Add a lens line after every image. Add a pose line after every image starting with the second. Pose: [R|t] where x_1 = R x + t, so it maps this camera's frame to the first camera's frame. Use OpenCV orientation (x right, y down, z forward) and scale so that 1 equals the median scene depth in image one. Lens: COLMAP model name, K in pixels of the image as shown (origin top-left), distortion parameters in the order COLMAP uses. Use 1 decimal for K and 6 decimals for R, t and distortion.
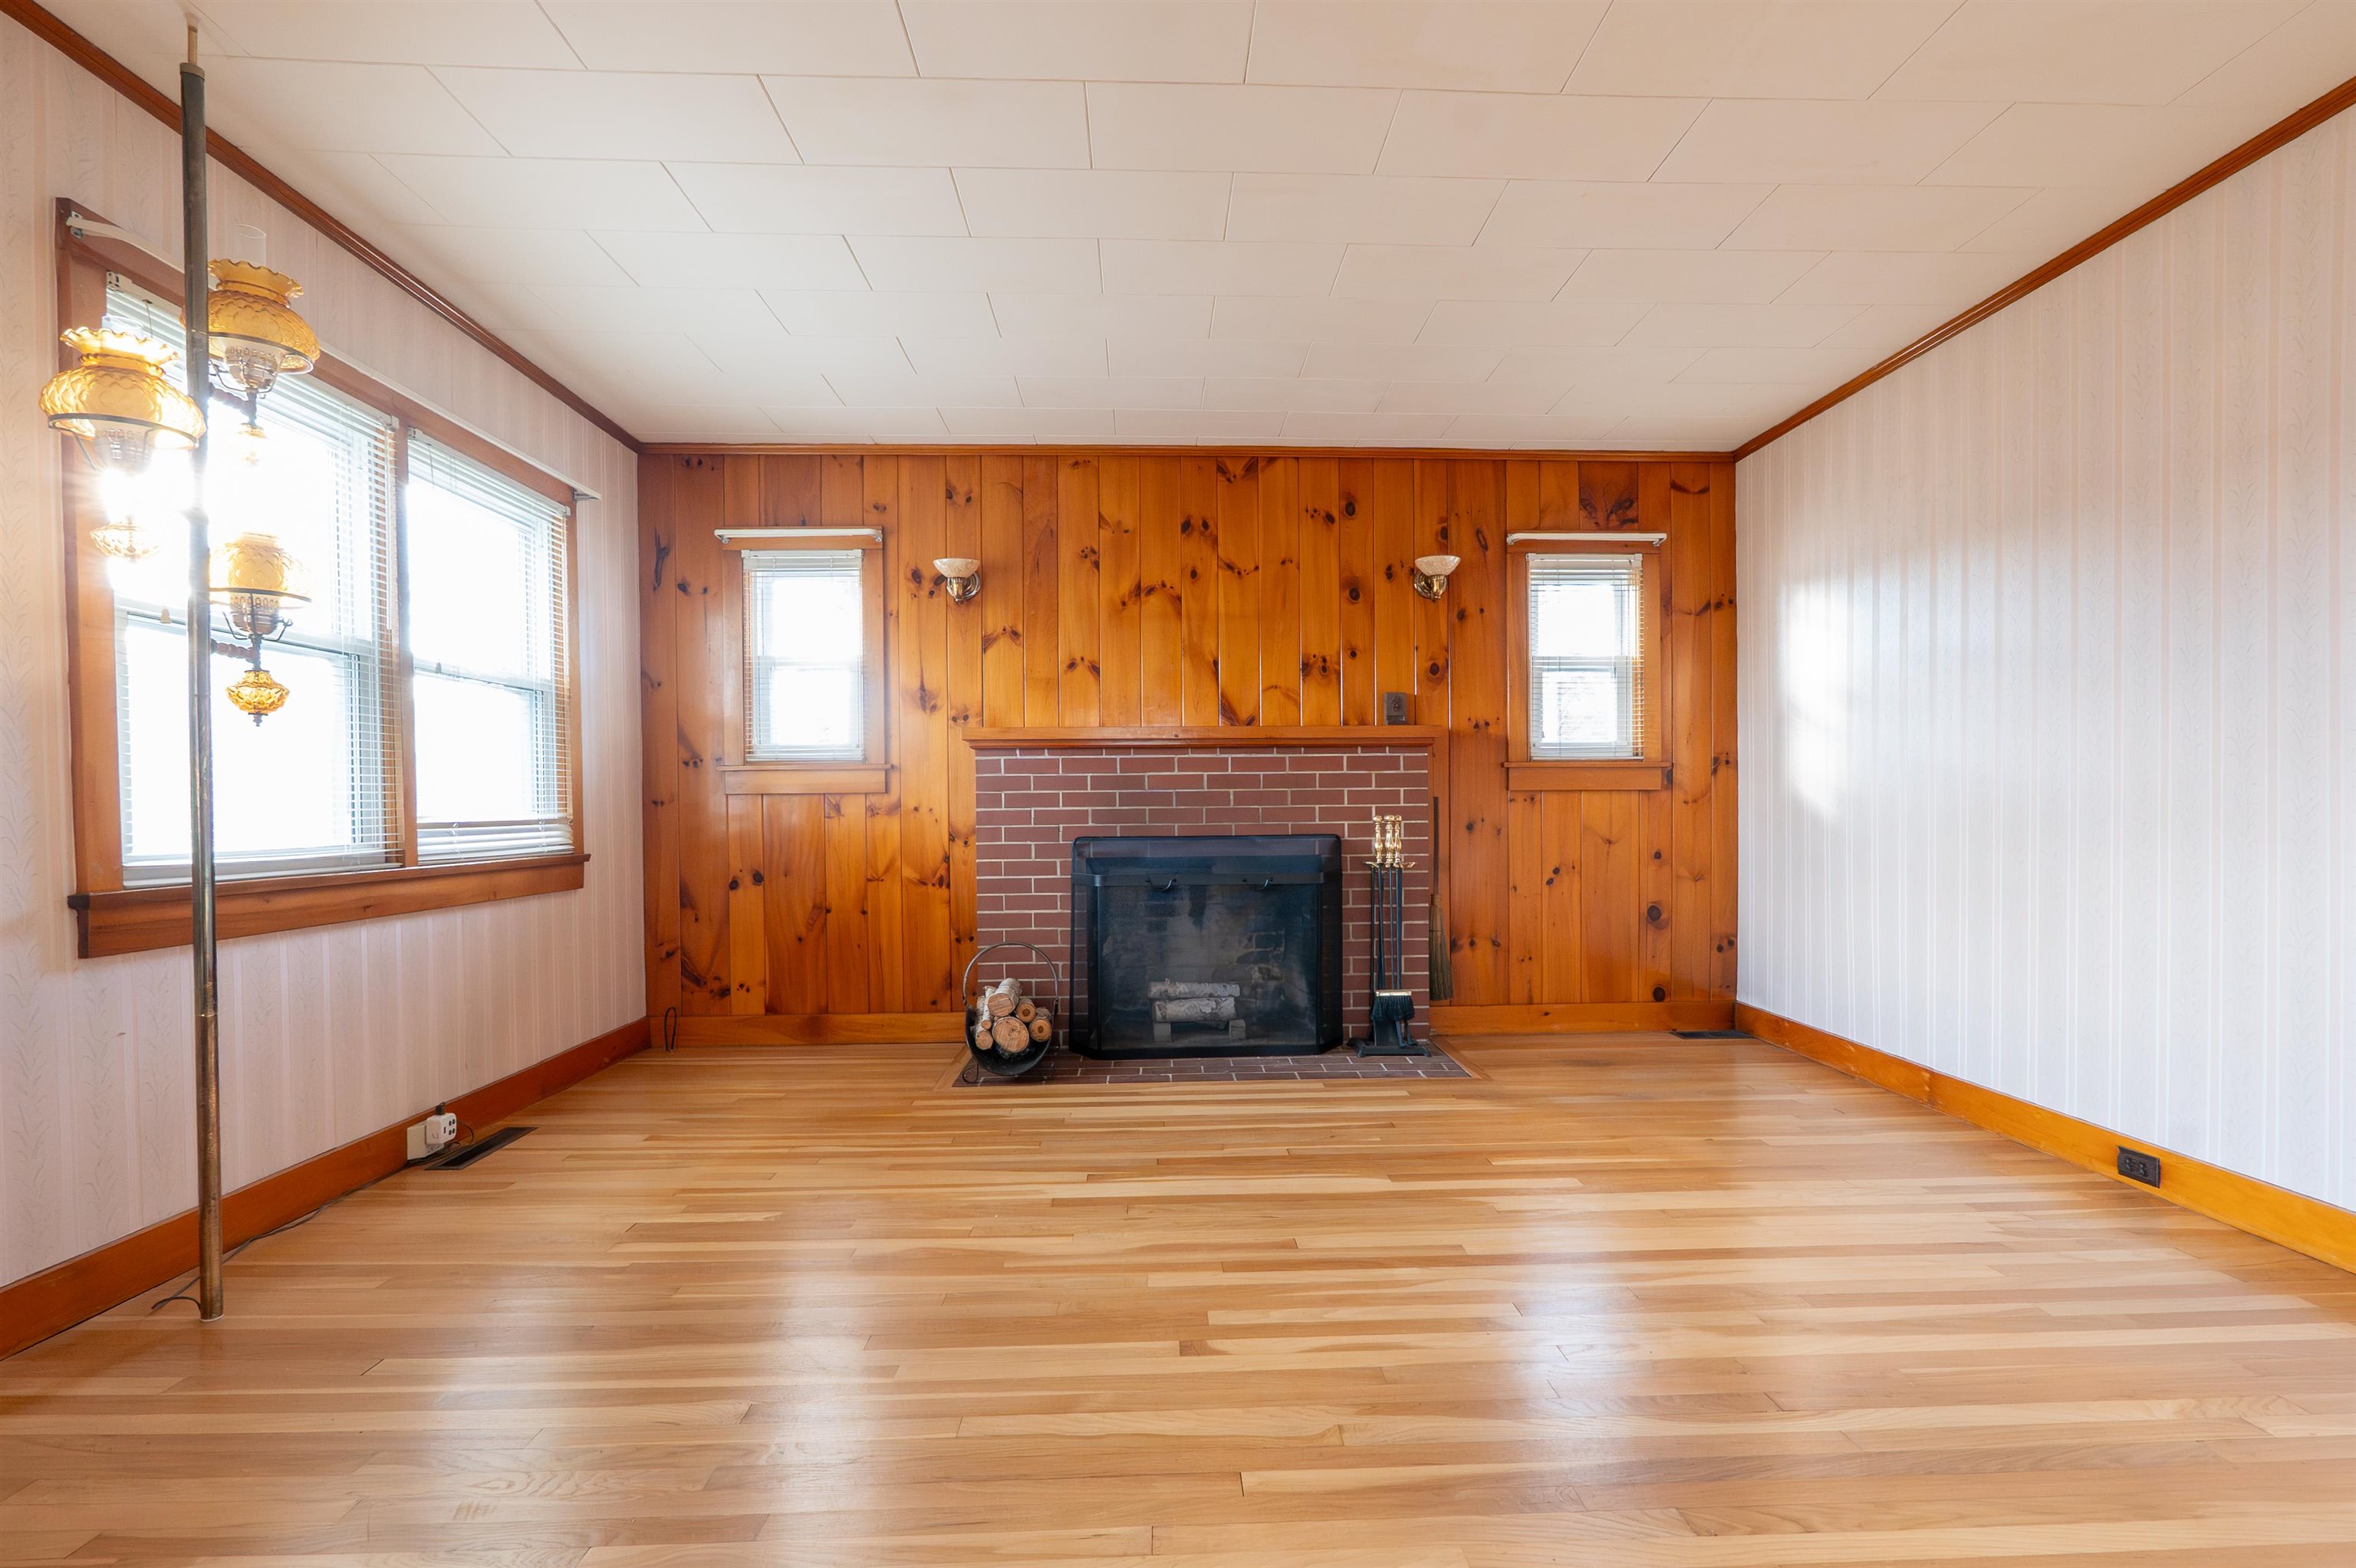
lens RADIAL K [[1056.2, 0, 1184.2], [0, 1056.2, 837.2], [0, 0, 1]] dist [-0.016350, 0.000450]
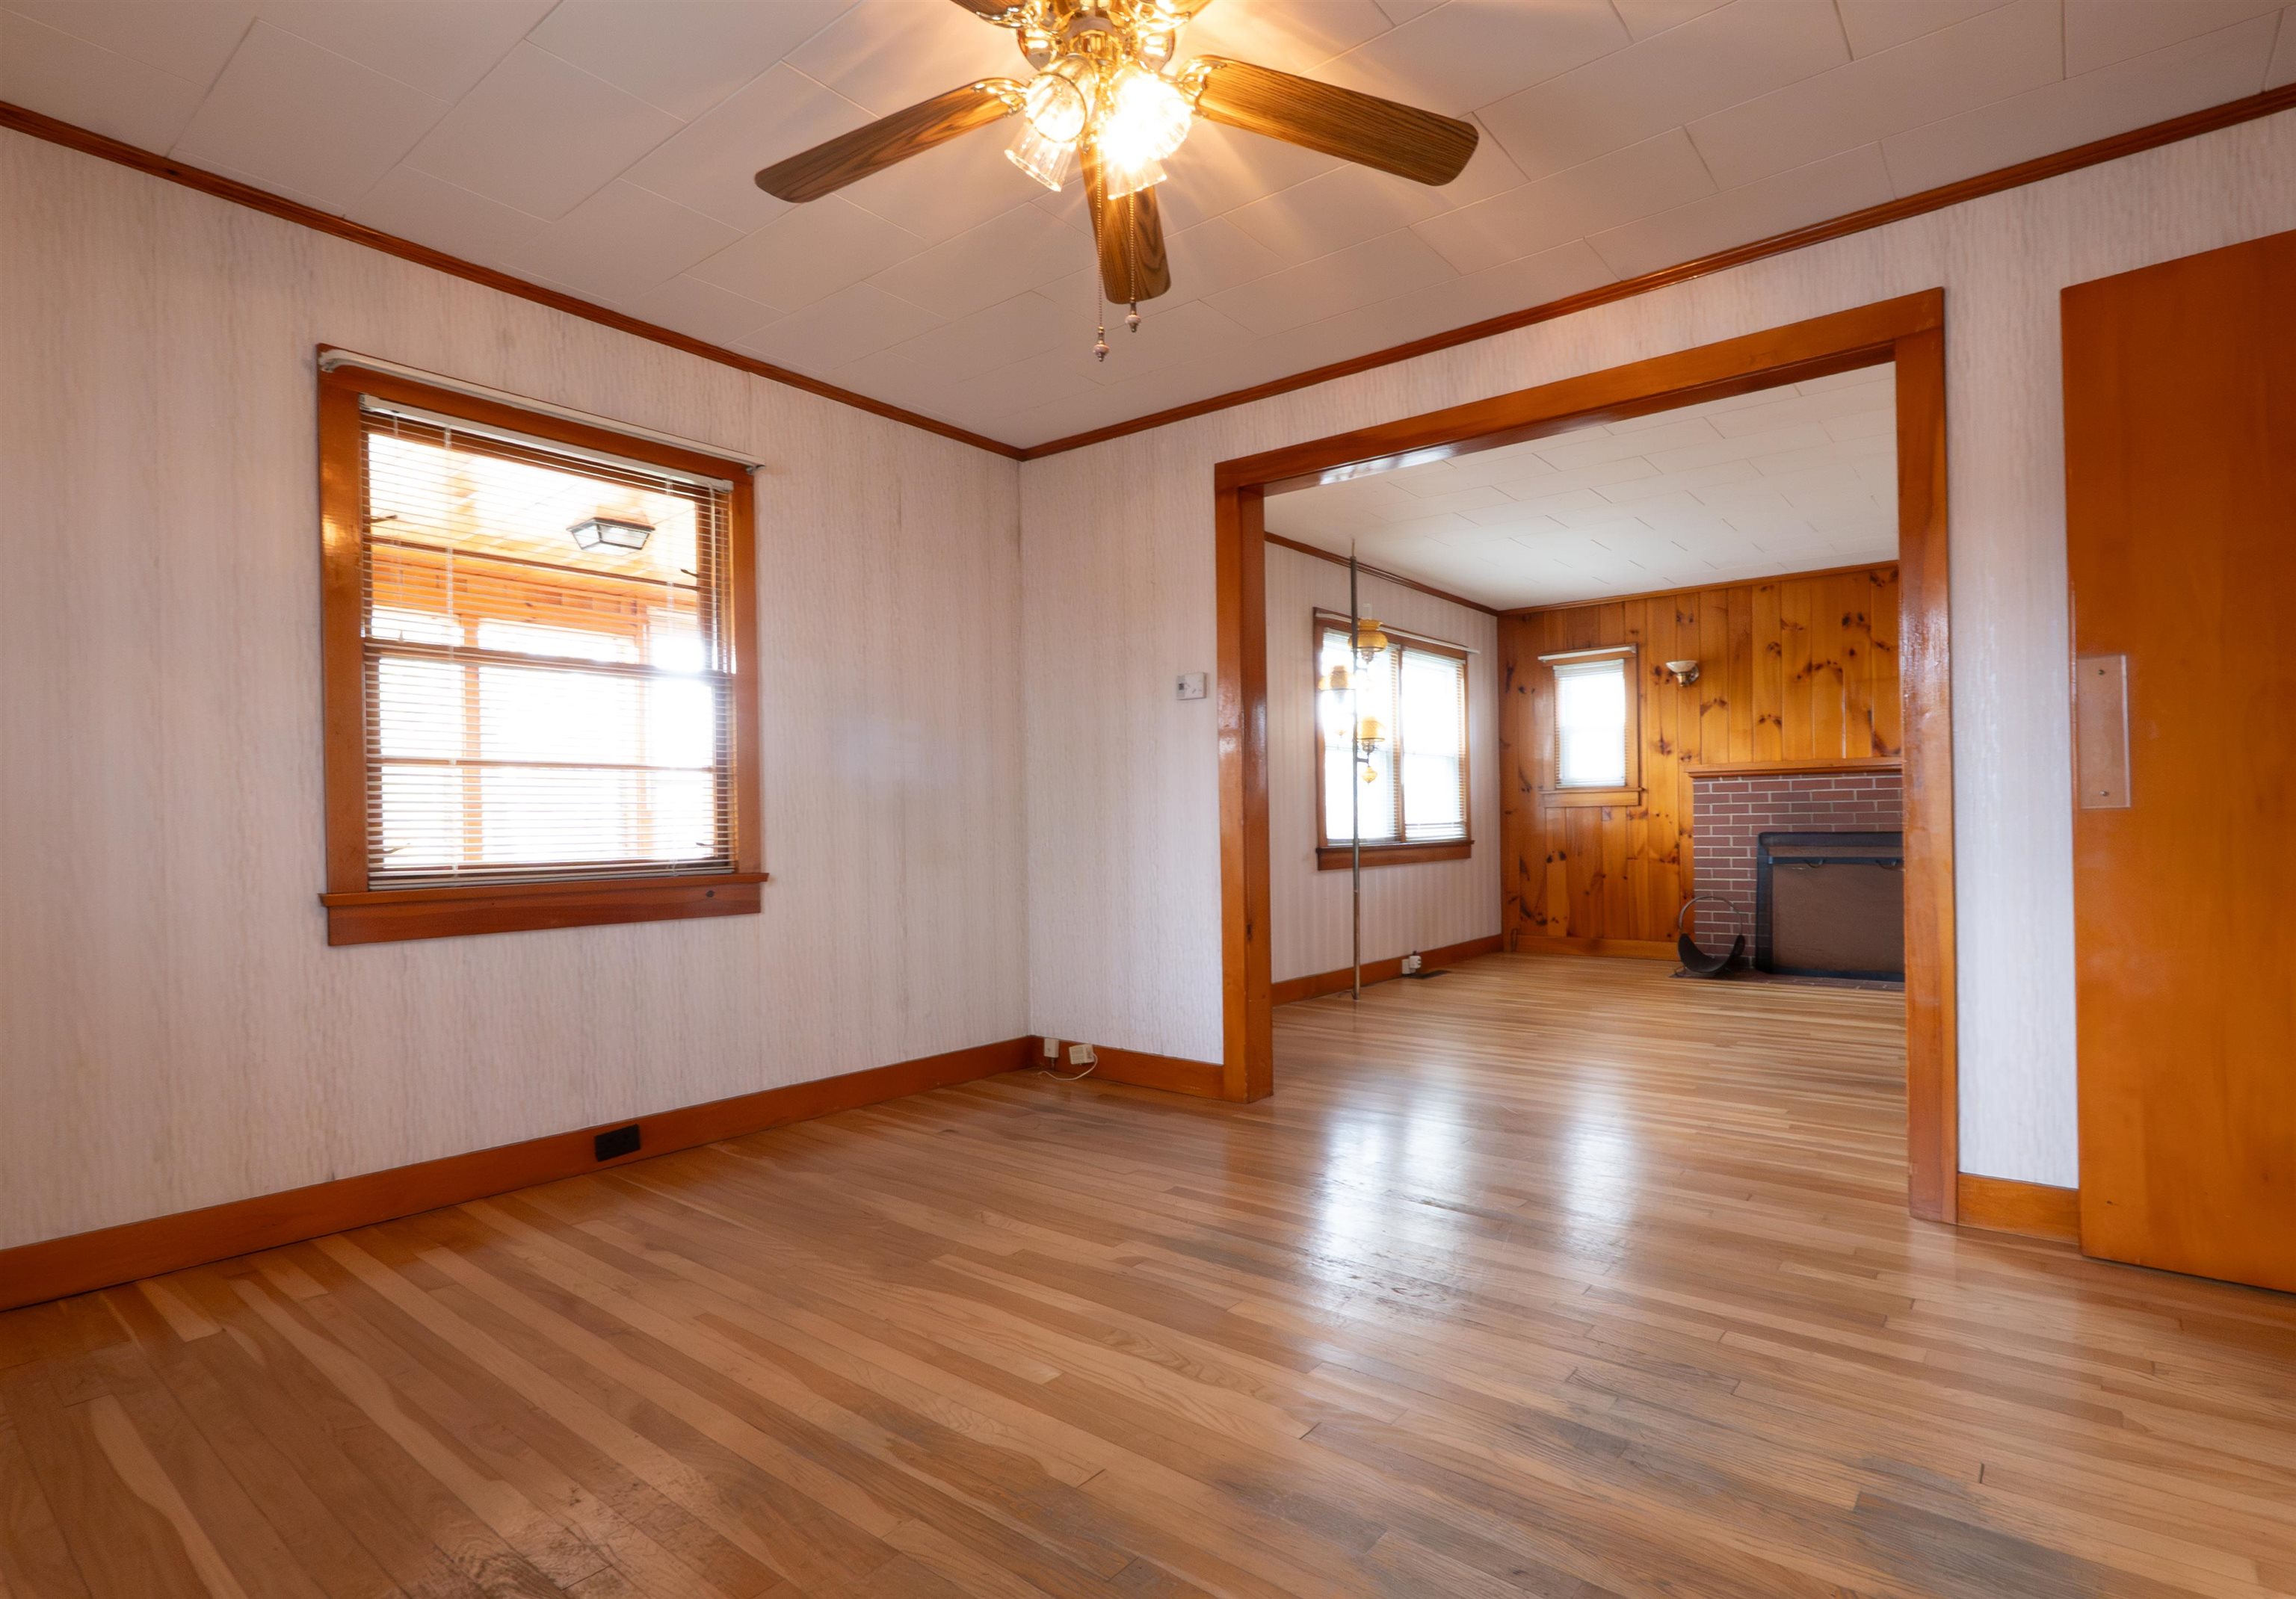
lens RADIAL K [[1209.2, 0, 1155.1], [0, 1209.2, 815.9], [0, 0, 1]] dist [-0.002270, -0.000054]
pose [[0.735967, -0.006265, -0.676988, 0.438856], [-0.008843, 0.999783, -0.018865, 0.016675], [0.676960, 0.019870, 0.735752, -0.895888]]
